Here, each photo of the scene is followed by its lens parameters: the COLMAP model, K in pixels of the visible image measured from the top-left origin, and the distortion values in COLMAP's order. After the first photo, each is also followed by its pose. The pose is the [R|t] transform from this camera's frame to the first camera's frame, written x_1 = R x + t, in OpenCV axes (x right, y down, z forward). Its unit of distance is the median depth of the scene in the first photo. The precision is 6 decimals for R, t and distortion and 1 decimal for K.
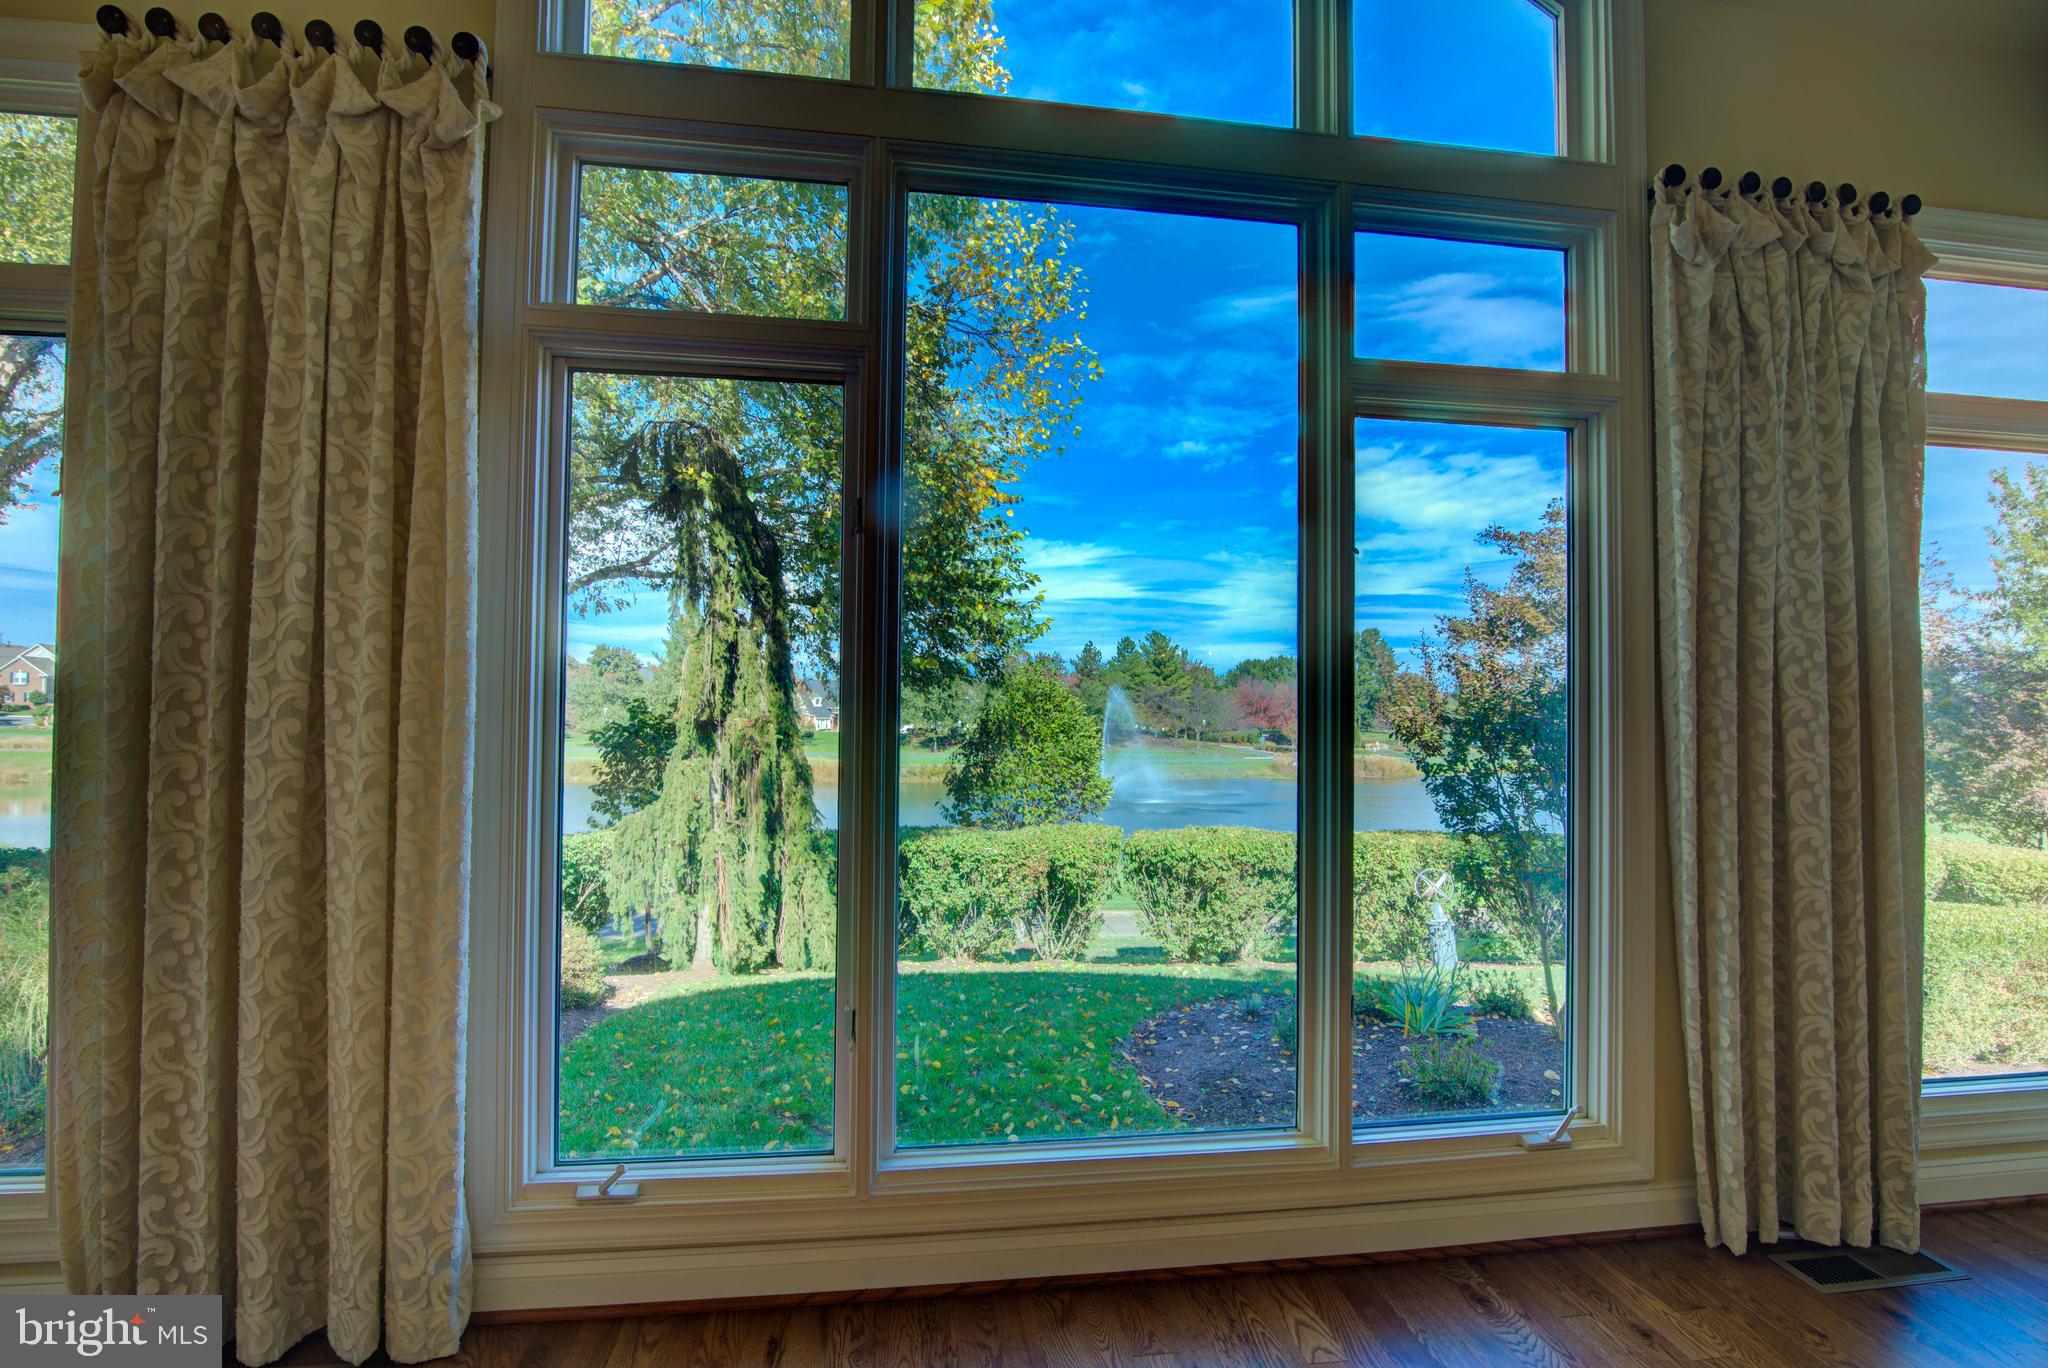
lens RADIAL K [[931.4, 0, 1024.4], [0, 931.4, 694.6], [0, 0, 1]] dist [-0.020059, 0.000417]
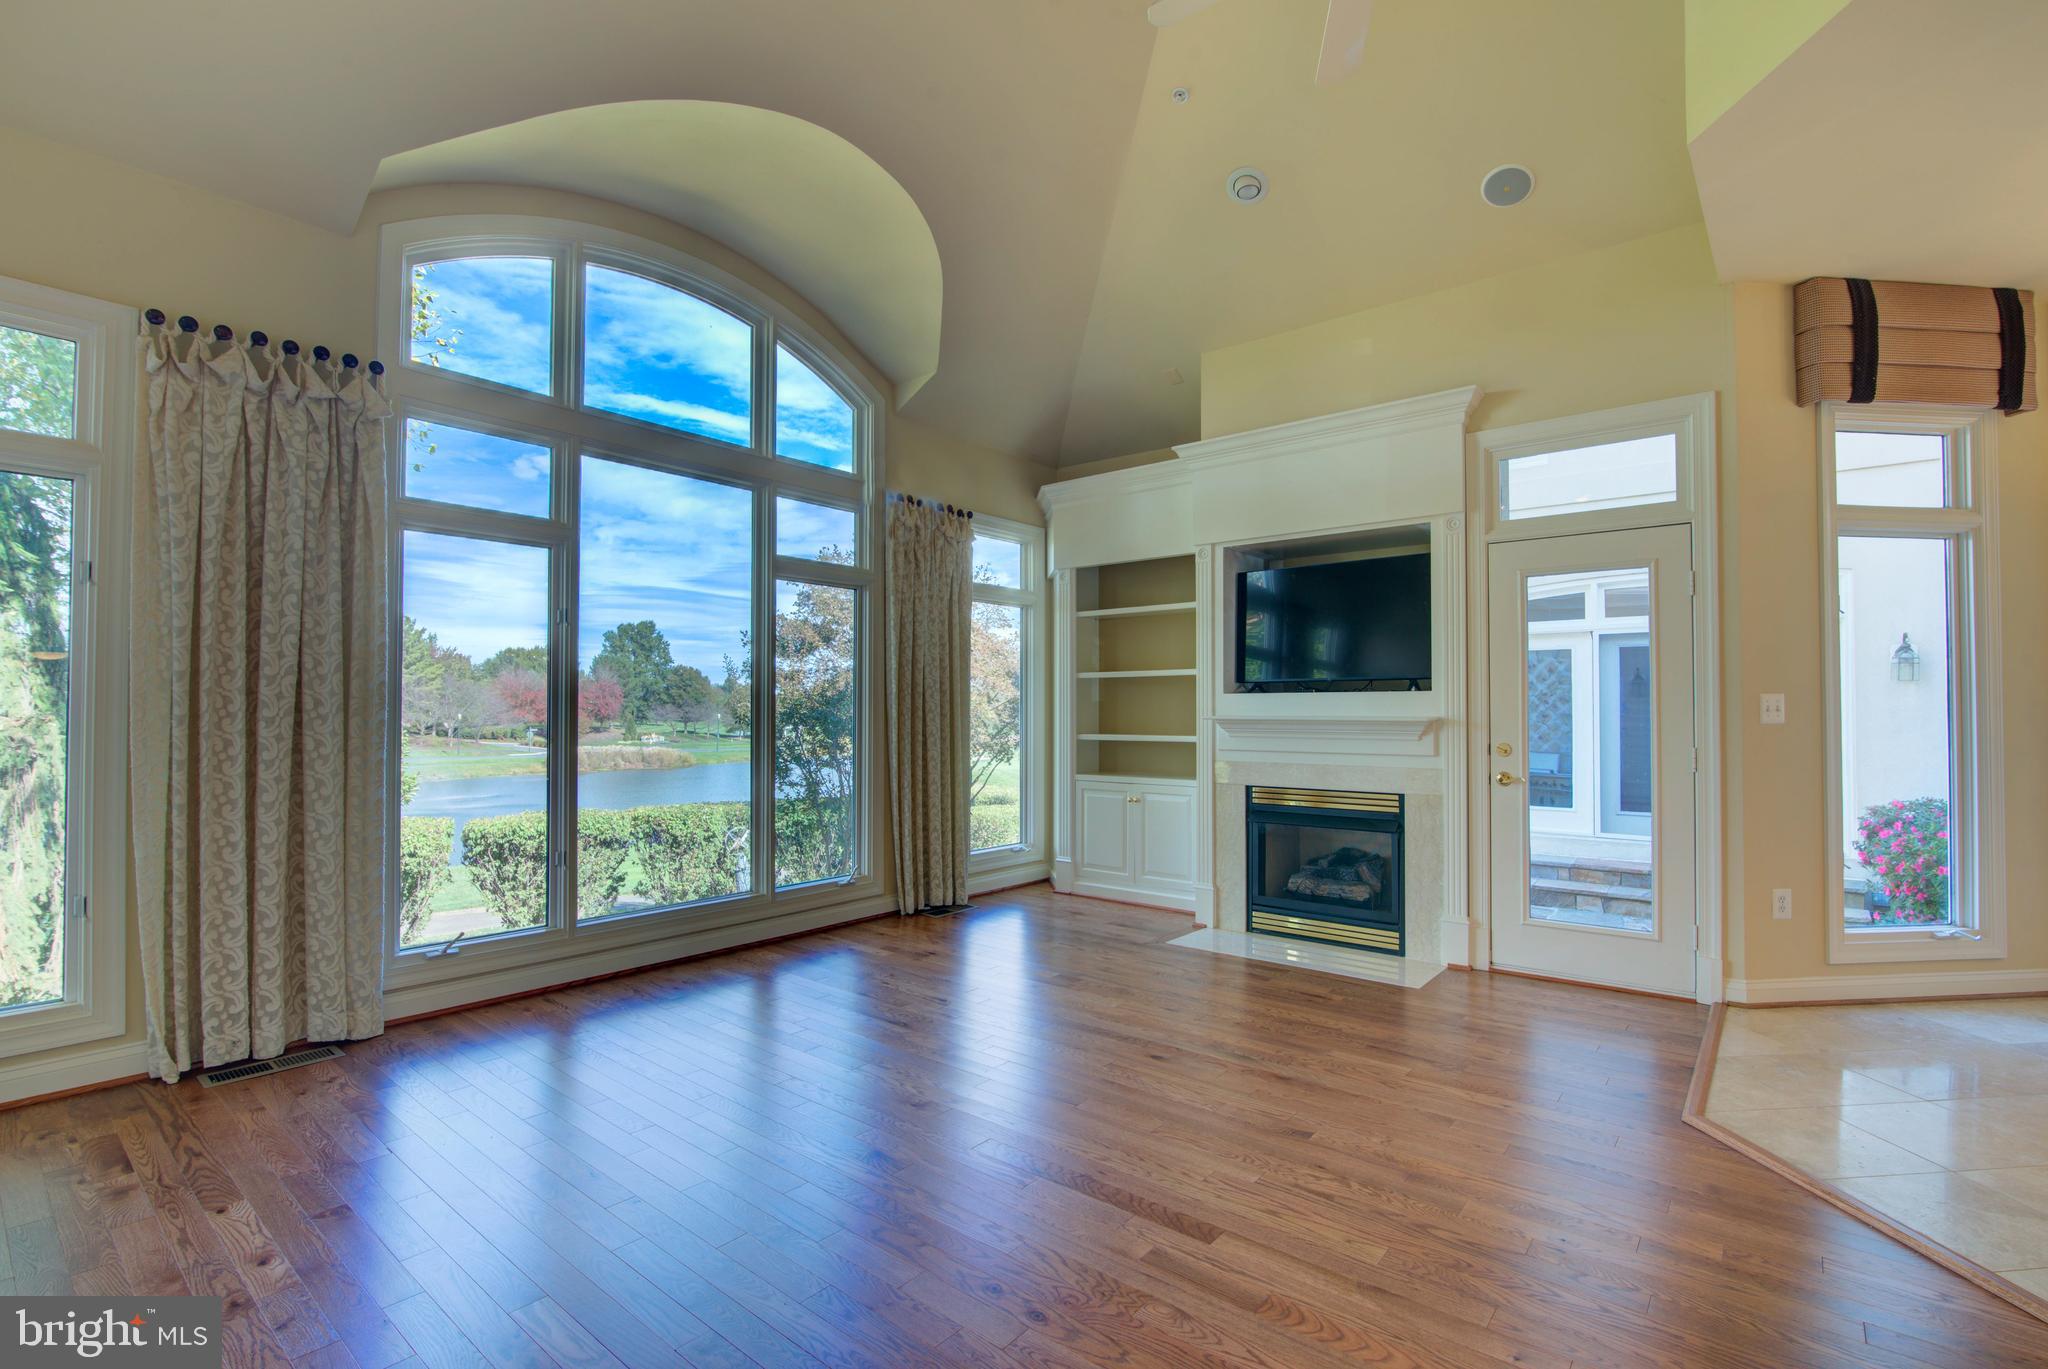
lens RADIAL K [[931.4, 0, 1024.4], [0, 931.4, 695.1], [0, 0, 1]] dist [-0.020059, 0.000417]
pose [[0.733905, 0.002684, 0.679247, -0.765674], [-0.008714, 0.999947, 0.005464, -0.033100], [-0.679196, -0.009929, 0.733889, -1.130044]]
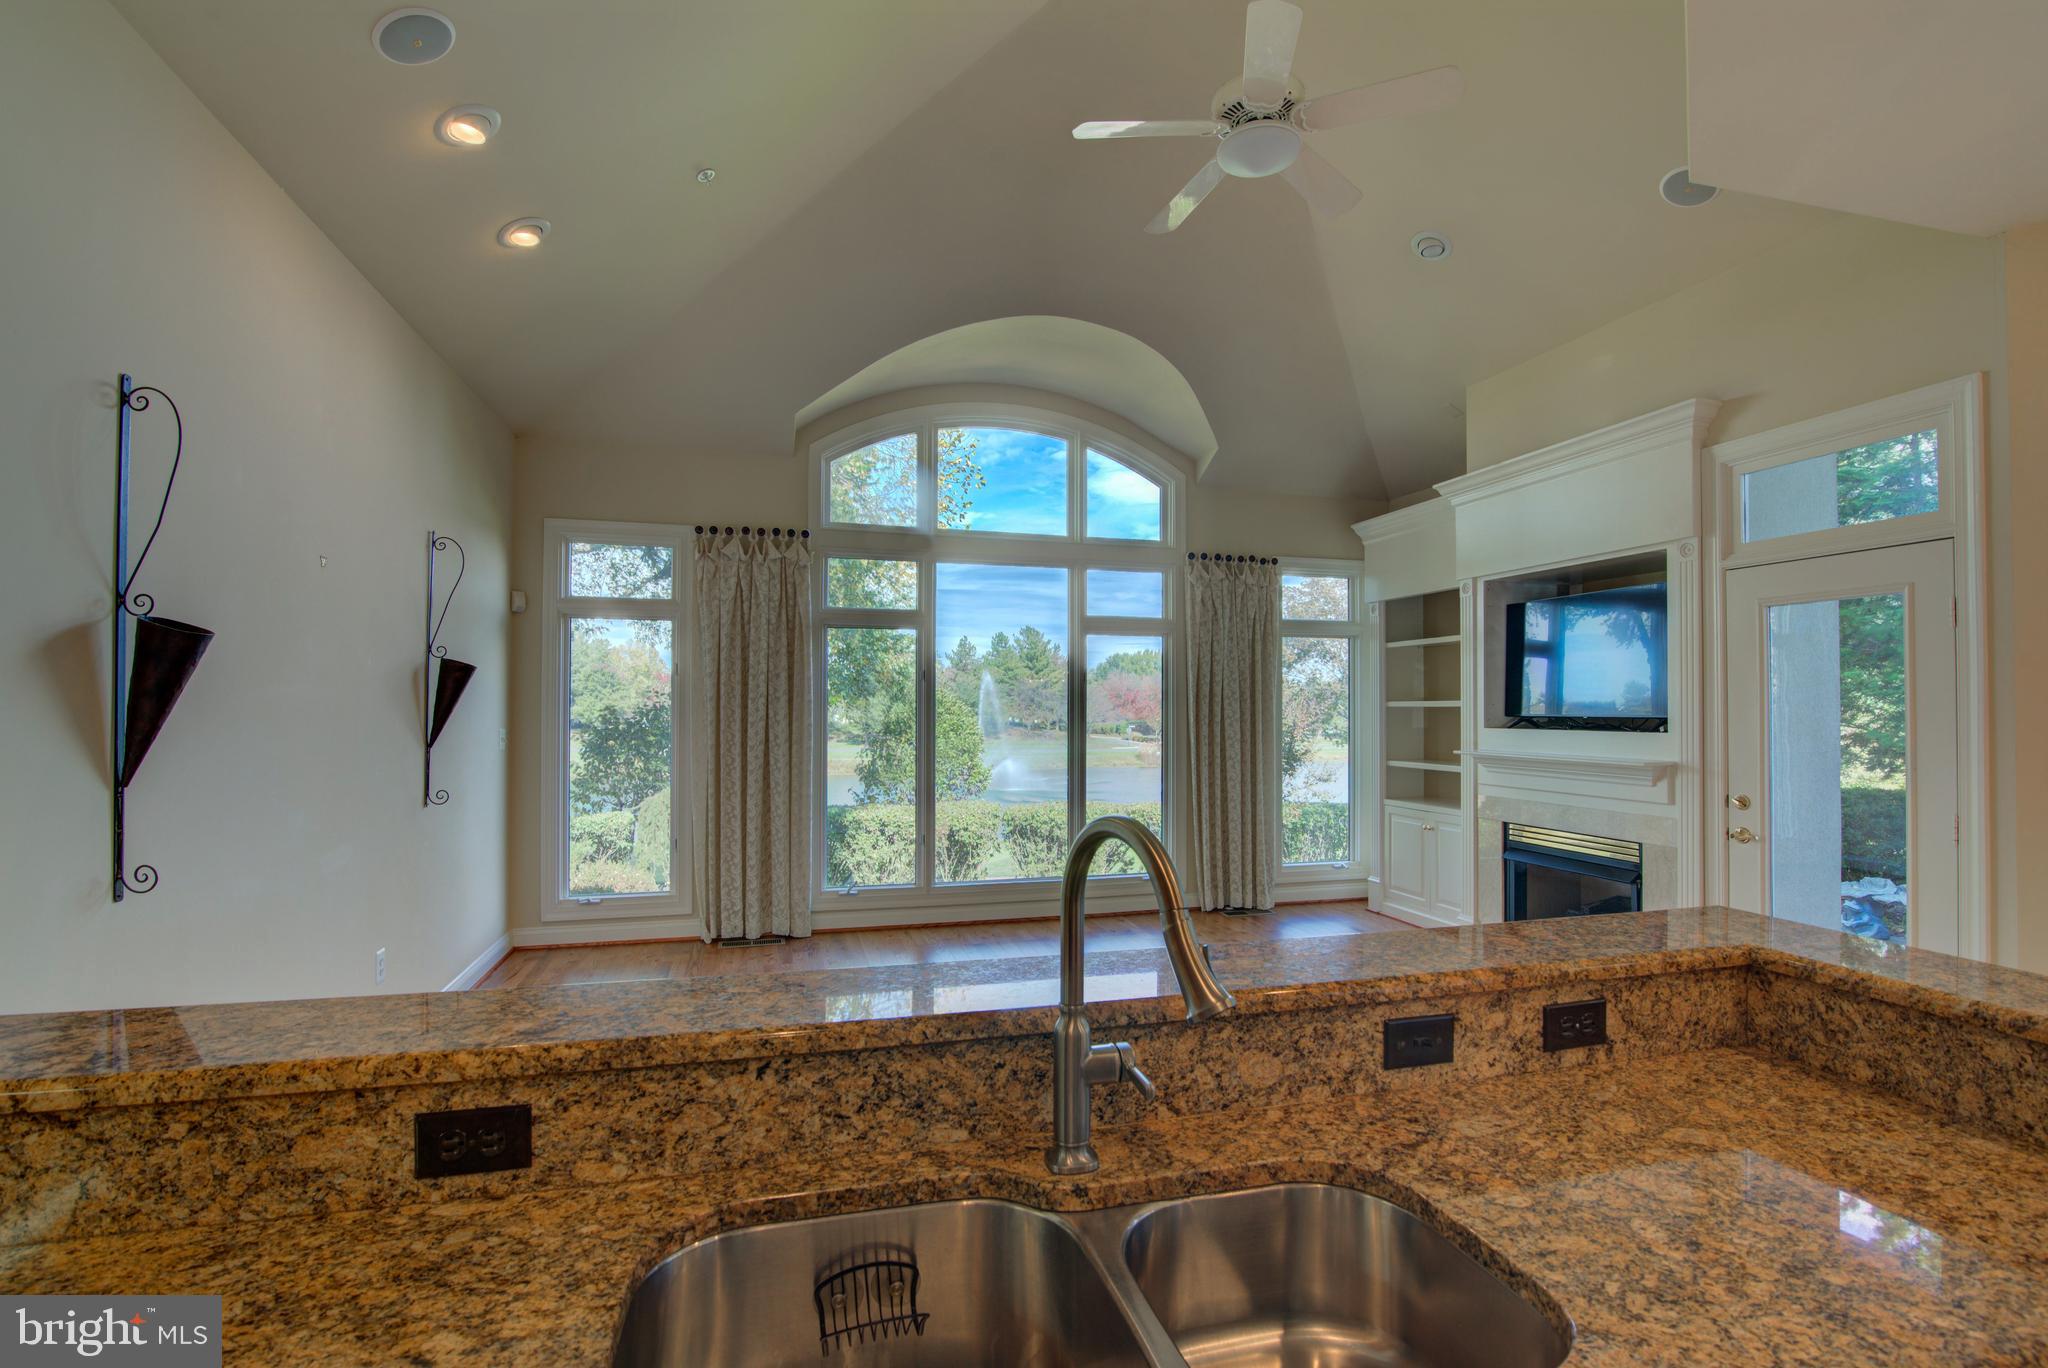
lens RADIAL K [[931.4, 0, 1024.4], [0, 931.4, 694.6], [0, 0, 1]] dist [-0.020059, 0.000417]
pose [[0.990868, -0.006002, 0.134699, -0.241695], [0.004840, 0.999948, 0.008950, -0.142704], [-0.134746, -0.008216, 0.990846, -1.932928]]
